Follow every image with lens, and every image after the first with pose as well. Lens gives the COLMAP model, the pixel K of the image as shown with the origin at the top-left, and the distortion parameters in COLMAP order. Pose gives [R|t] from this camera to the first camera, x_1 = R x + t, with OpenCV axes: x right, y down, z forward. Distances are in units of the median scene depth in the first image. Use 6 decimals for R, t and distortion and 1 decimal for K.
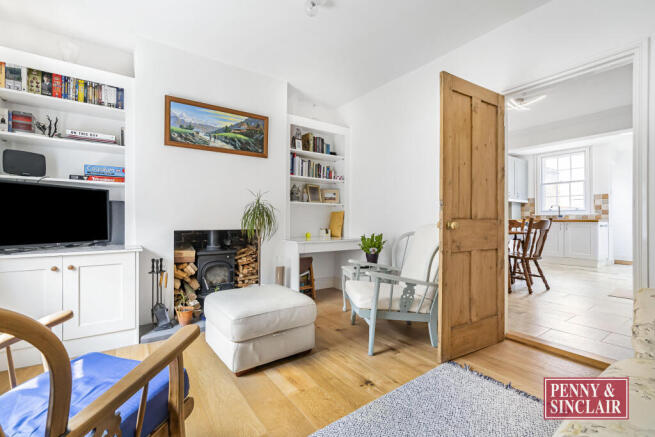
lens RADIAL K [[298.3, 0, 327.5], [0, 298.3, 219.0], [0, 0, 1]] dist [-0.001175, 0.002301]
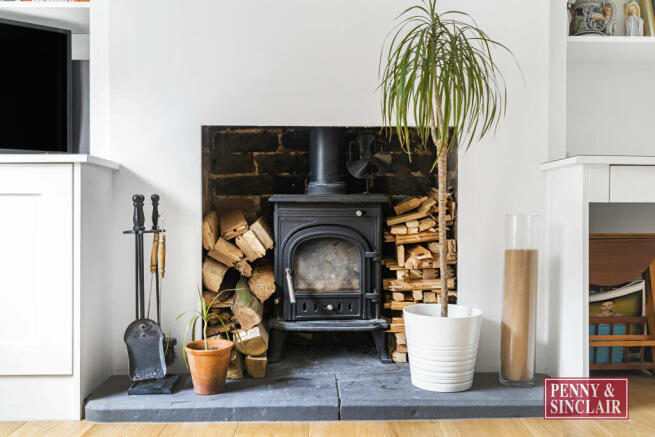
lens RADIAL K [[666.9, 0, 329.2], [0, 666.9, 217.7], [0, 0, 1]] dist [0.019970, 0.000000]
pose [[0.834483, -0.000629, -0.551034, 0.046942], [0.000996, 0.999999, 0.000367, 0.139173], [0.551033, -0.000855, 0.834483, 0.391848]]
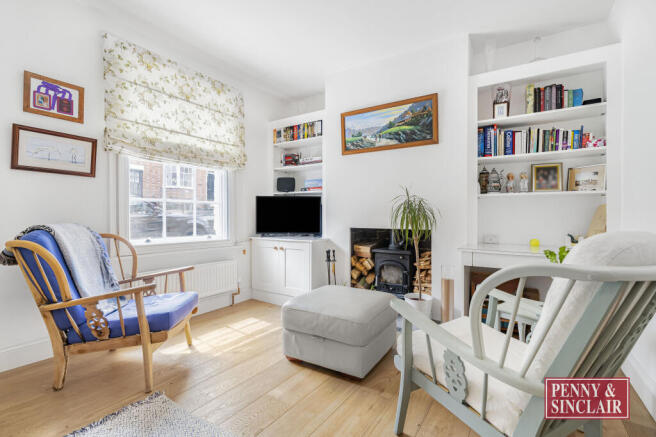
lens RADIAL K [[298.7, 0, 329.3], [0, 298.7, 219.2], [0, 0, 1]] dist [-0.001175, 0.002301]
pose [[0.377261, 0.003378, -0.926101, 0.489314], [-0.004091, 0.999990, 0.001981, 0.003678], [0.926098, 0.003041, 0.377271, 0.457058]]
